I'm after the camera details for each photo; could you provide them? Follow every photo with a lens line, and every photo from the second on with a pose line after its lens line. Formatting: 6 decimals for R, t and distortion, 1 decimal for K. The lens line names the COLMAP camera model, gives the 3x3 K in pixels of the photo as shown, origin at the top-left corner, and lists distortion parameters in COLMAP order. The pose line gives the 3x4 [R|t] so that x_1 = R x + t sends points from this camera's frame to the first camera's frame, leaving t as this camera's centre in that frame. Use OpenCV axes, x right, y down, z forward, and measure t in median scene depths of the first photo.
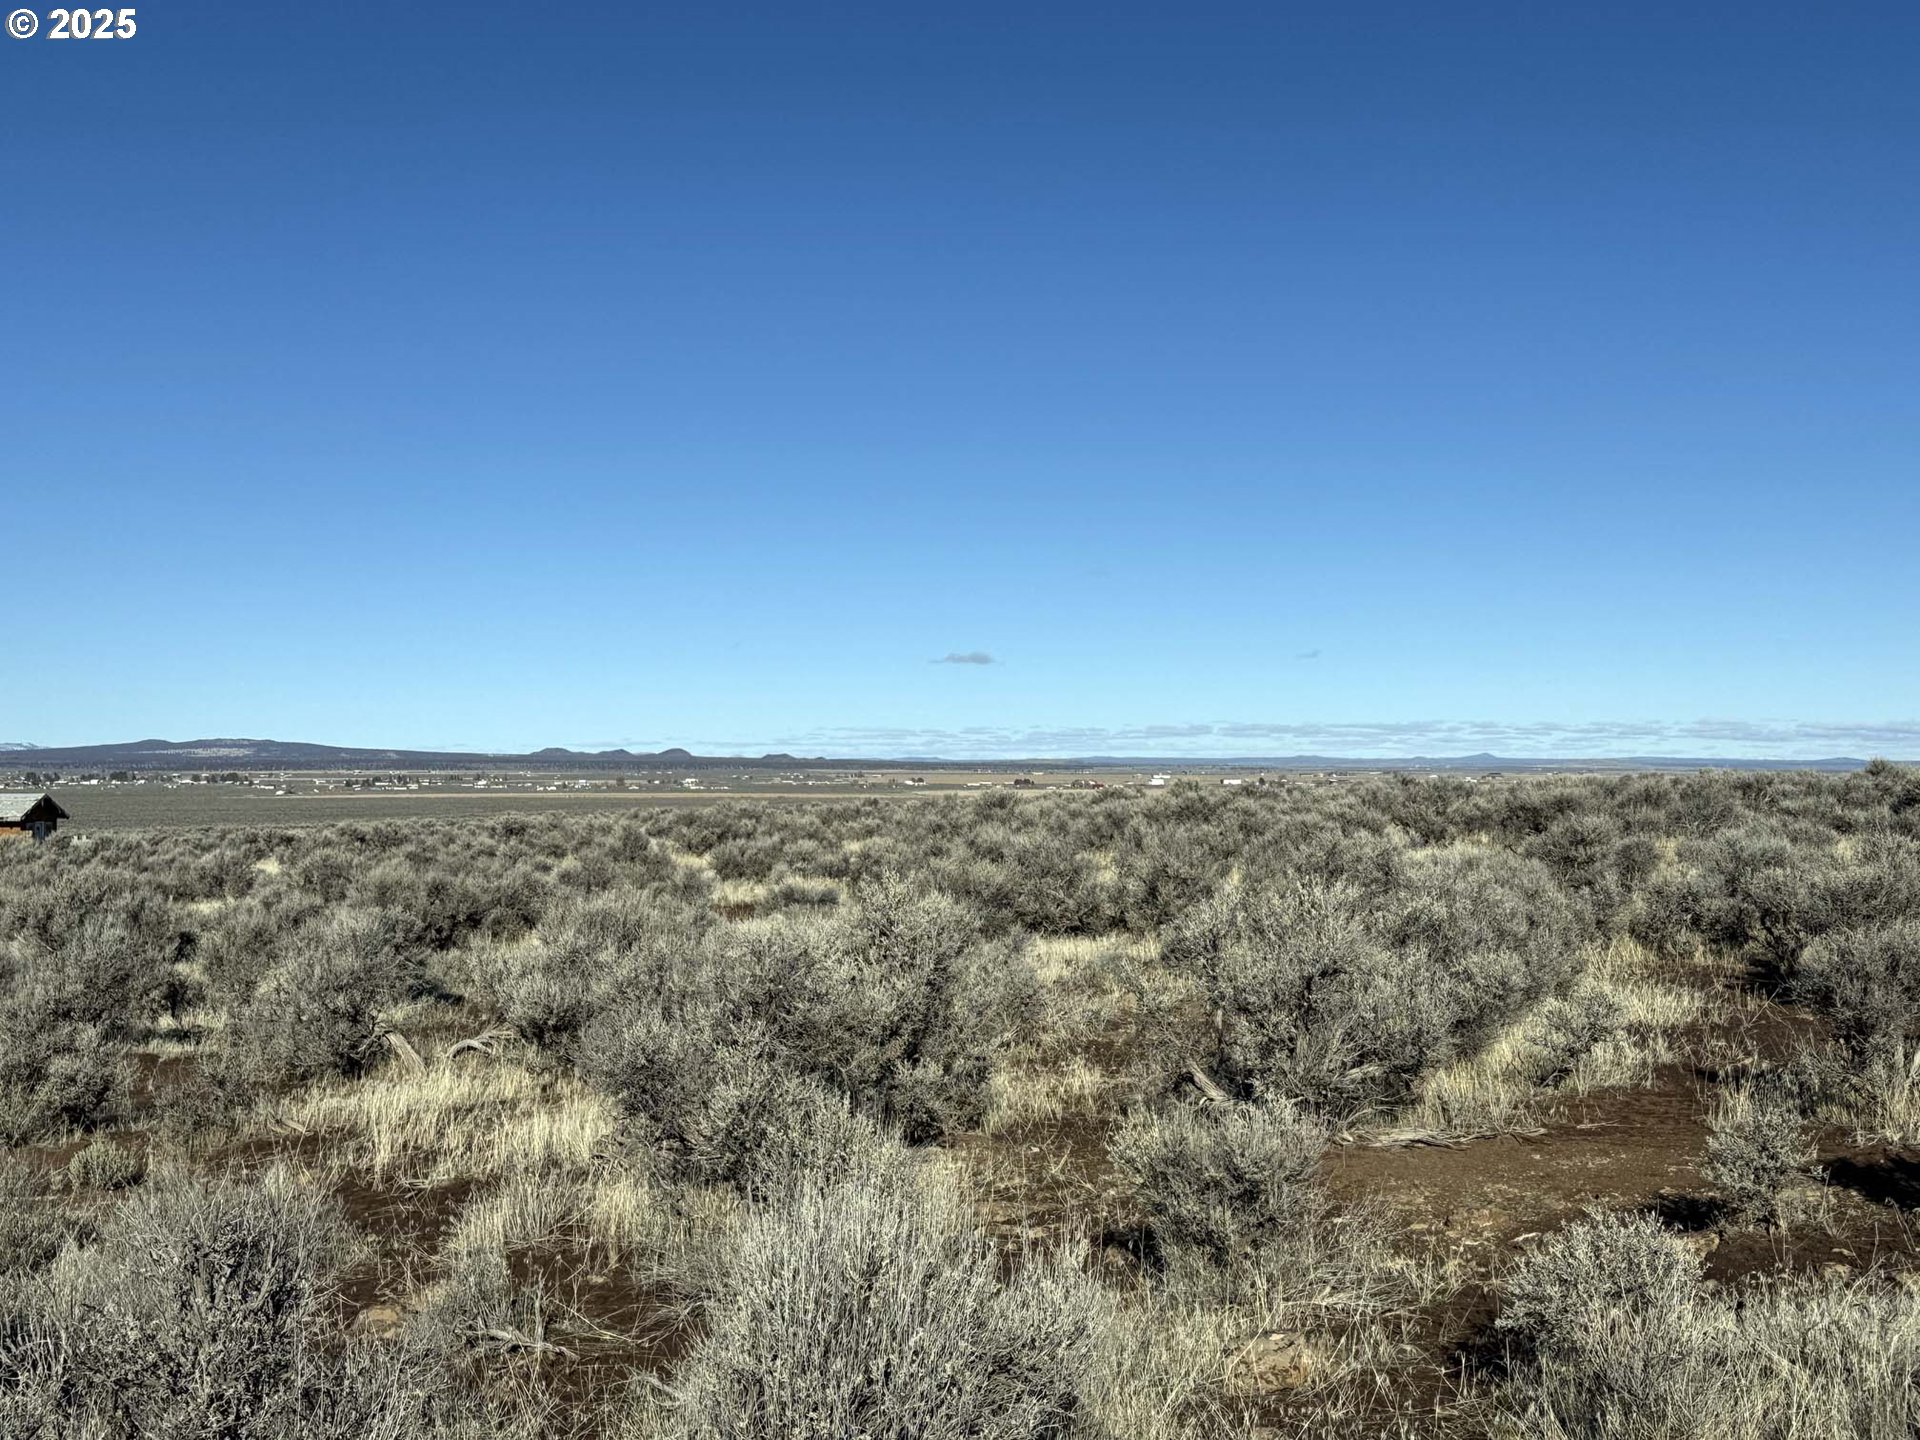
lens RADIAL K [[2161.5, 0, 947.2], [0, 2161.5, 733.1], [0, 0, 1]] dist [0.101007, 0.000000]
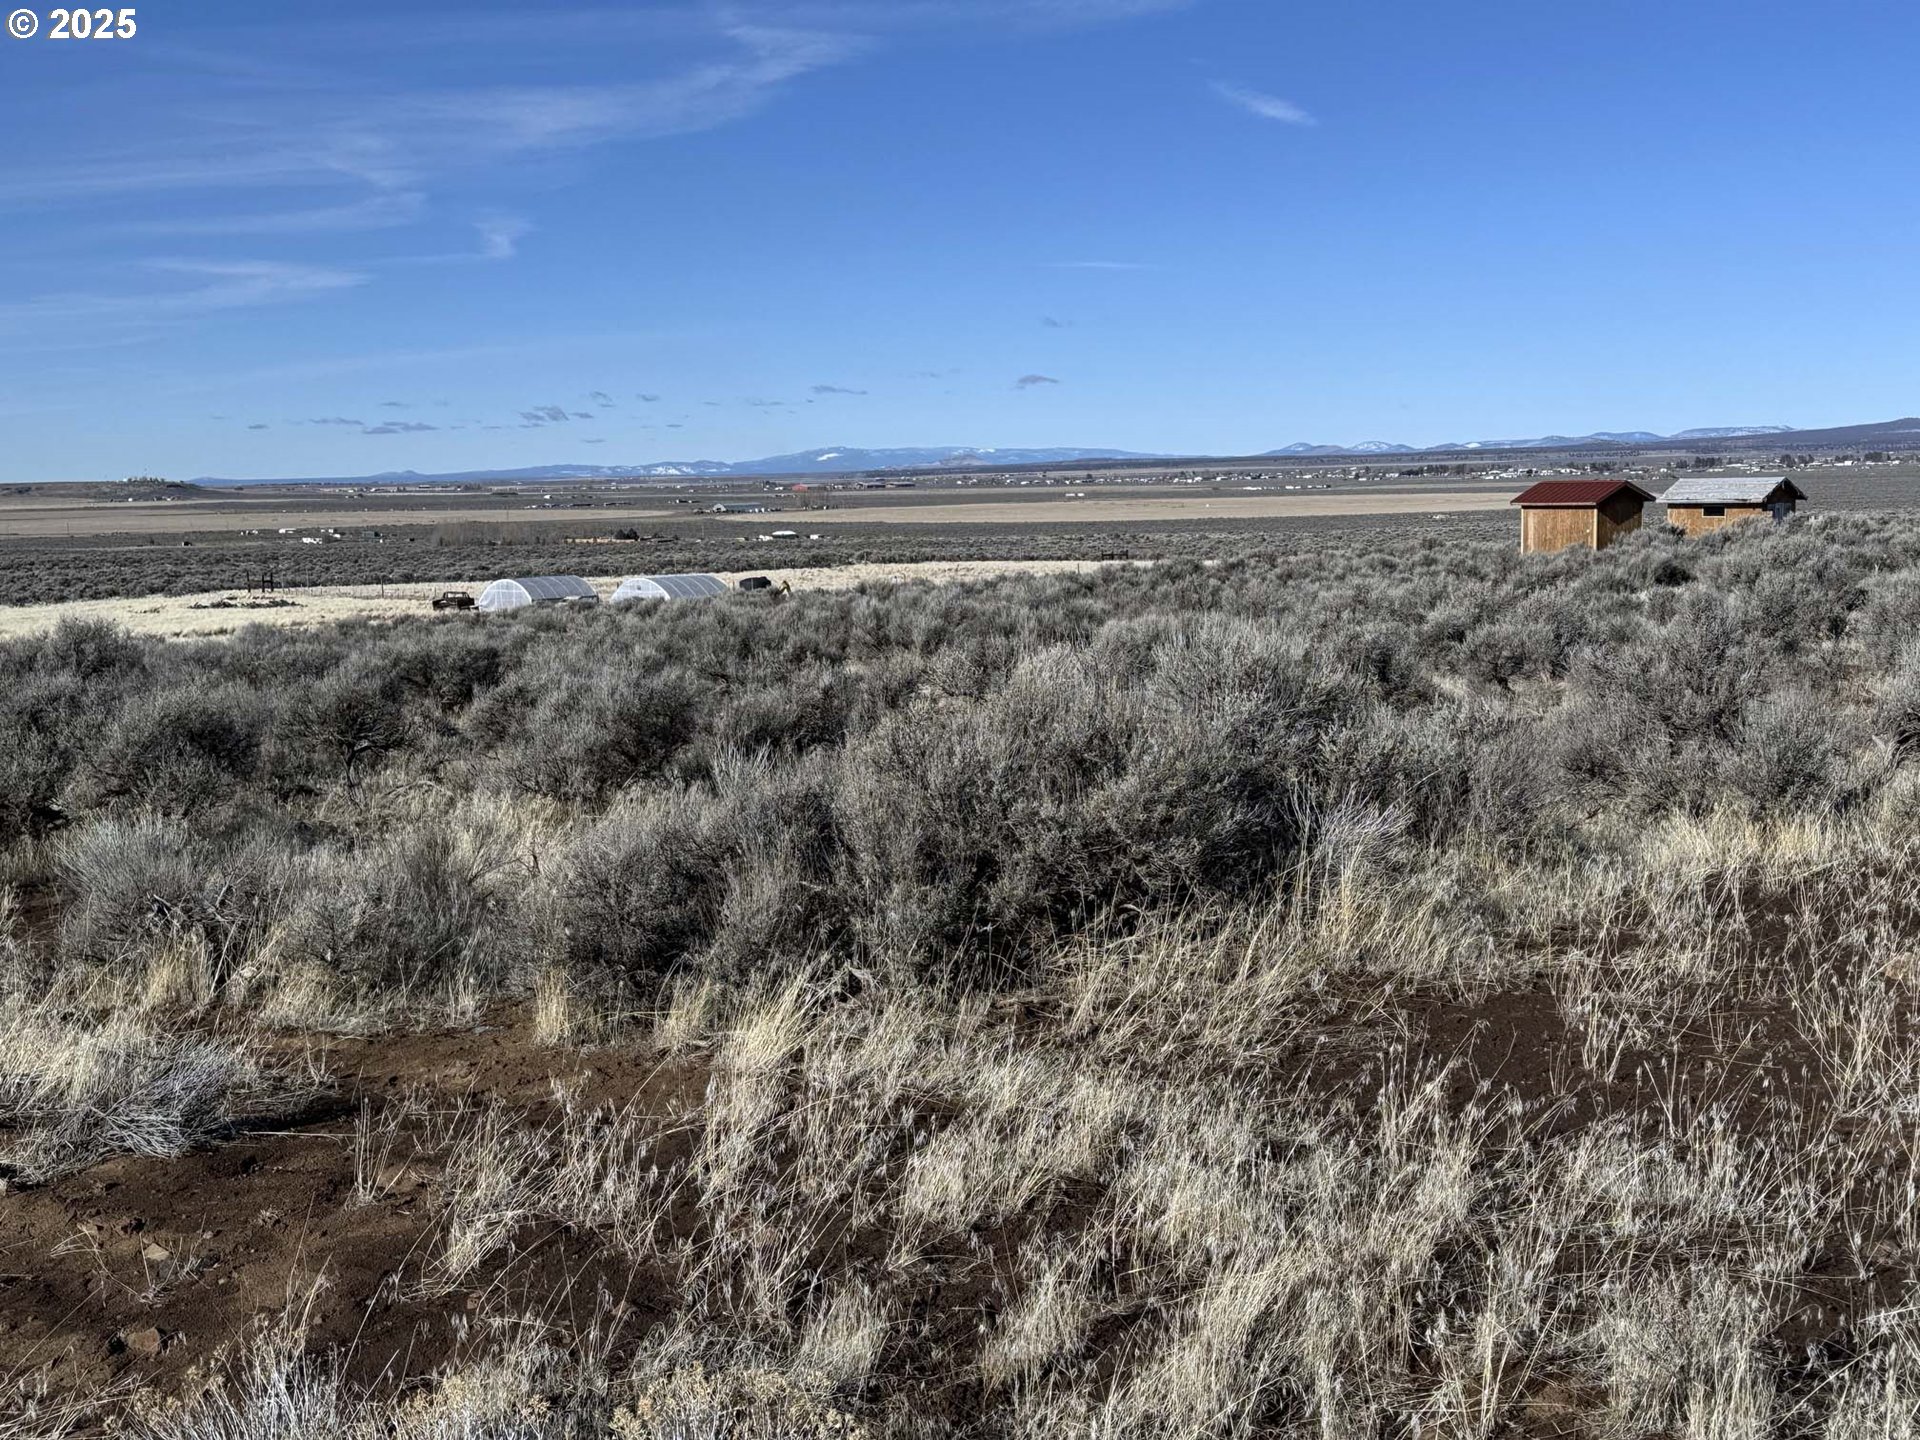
lens RADIAL K [[2161.5, 0, 960.7], [0, 2161.5, 675.1], [0, 0, 1]] dist [0.101007, 0.000000]
pose [[0.729644, 0.047331, -0.682187, 0.055103], [0.033429, 0.993940, 0.104715, -0.003248], [0.683009, -0.099209, 0.723641, -0.107502]]
